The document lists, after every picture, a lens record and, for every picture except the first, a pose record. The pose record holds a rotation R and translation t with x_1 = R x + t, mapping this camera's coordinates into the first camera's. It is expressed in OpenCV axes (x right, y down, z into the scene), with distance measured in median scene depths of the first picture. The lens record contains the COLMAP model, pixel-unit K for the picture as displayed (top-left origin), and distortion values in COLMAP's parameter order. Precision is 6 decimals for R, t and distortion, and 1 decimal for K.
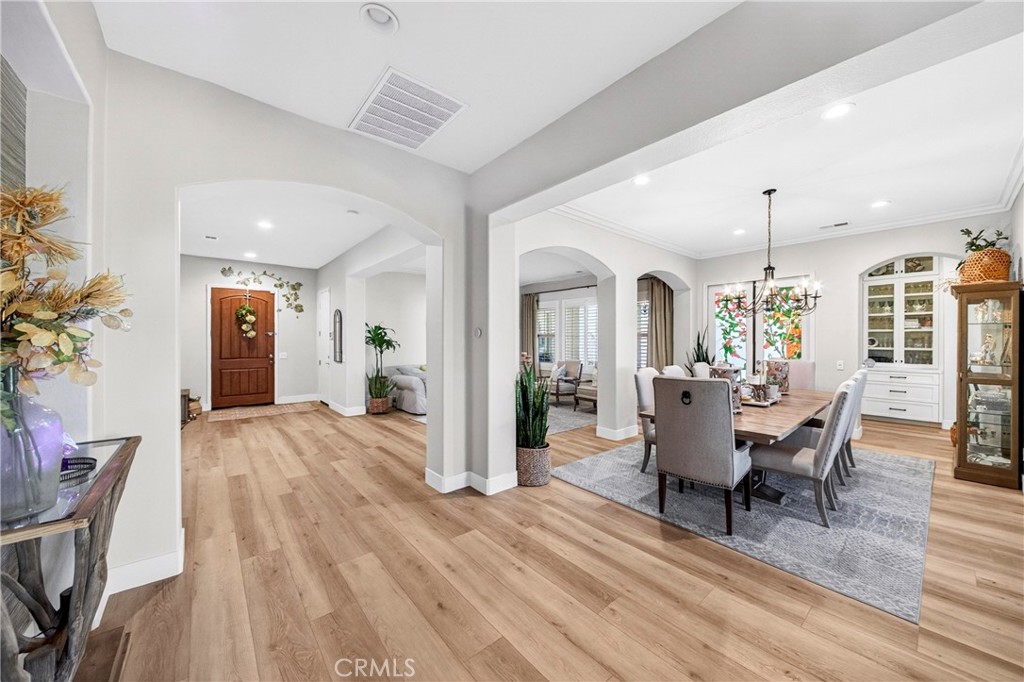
lens RADIAL K [[368.7, 0, 510.8], [0, 368.7, 341.3], [0, 0, 1]] dist [-0.004569, -0.001018]
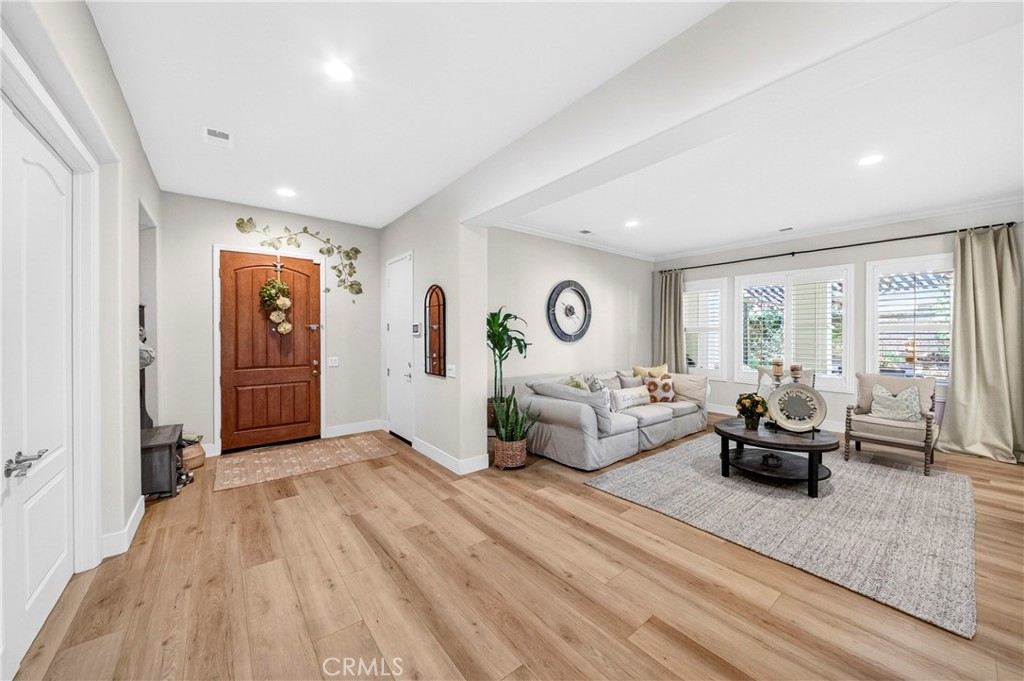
lens RADIAL K [[368.7, 0, 512.5], [0, 368.7, 336.9], [0, 0, 1]] dist [-0.004569, -0.001018]
pose [[0.999836, -0.002283, -0.017944, -0.345335], [0.002340, 0.999992, 0.003171, -0.006107], [0.017936, -0.003213, 0.999834, 0.430032]]
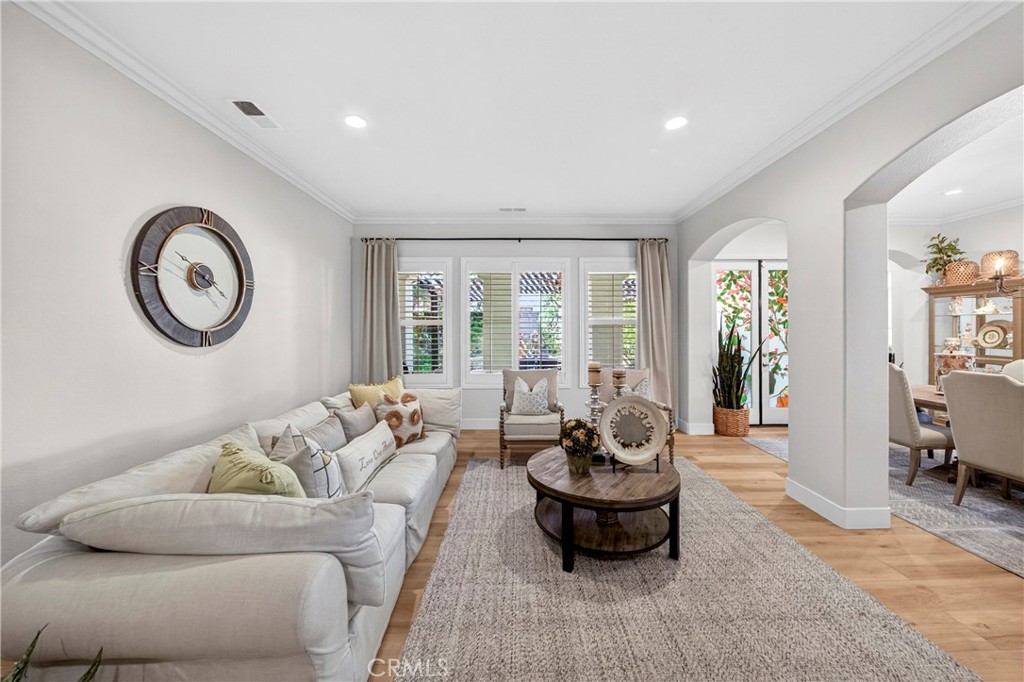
lens RADIAL K [[368.7, 0, 515.5], [0, 368.7, 327.9], [0, 0, 1]] dist [-0.004569, -0.001018]
pose [[0.627368, -0.003927, 0.778713, -0.319514], [0.008401, 0.999963, -0.001725, -0.007704], [-0.778677, 0.007624, 0.627378, 0.800845]]
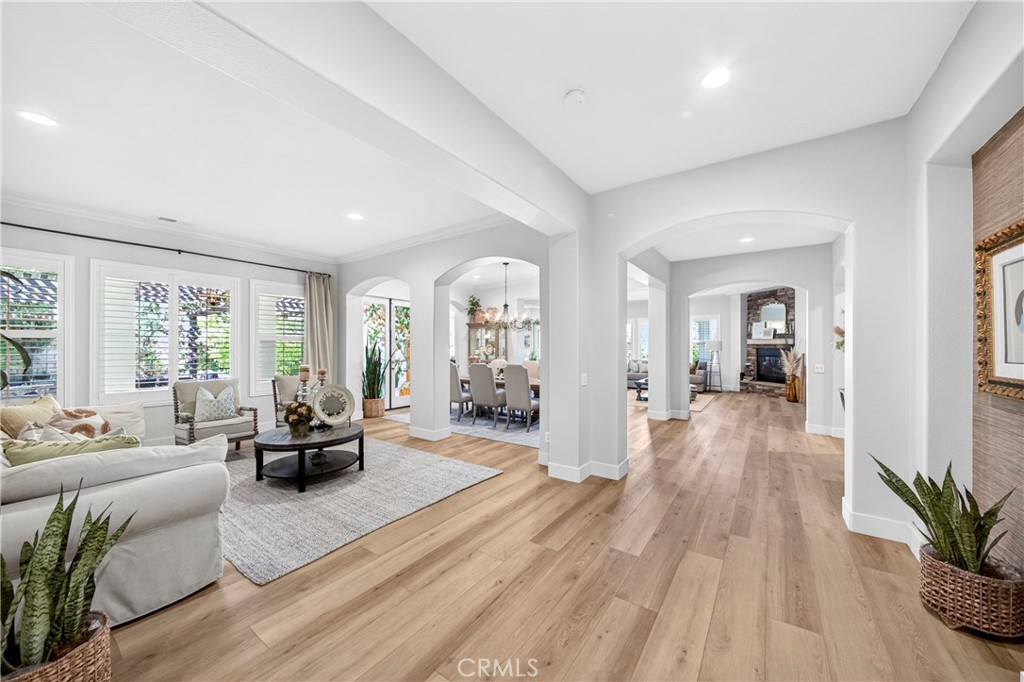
lens RADIAL K [[368.7, 0, 516.1], [0, 368.7, 345.9], [0, 0, 1]] dist [-0.004569, -0.001018]
pose [[-0.270939, -0.001891, 0.962595, -0.607576], [0.003060, 0.999991, 0.002826, -0.001361], [-0.962592, 0.003711, -0.270931, 0.818657]]
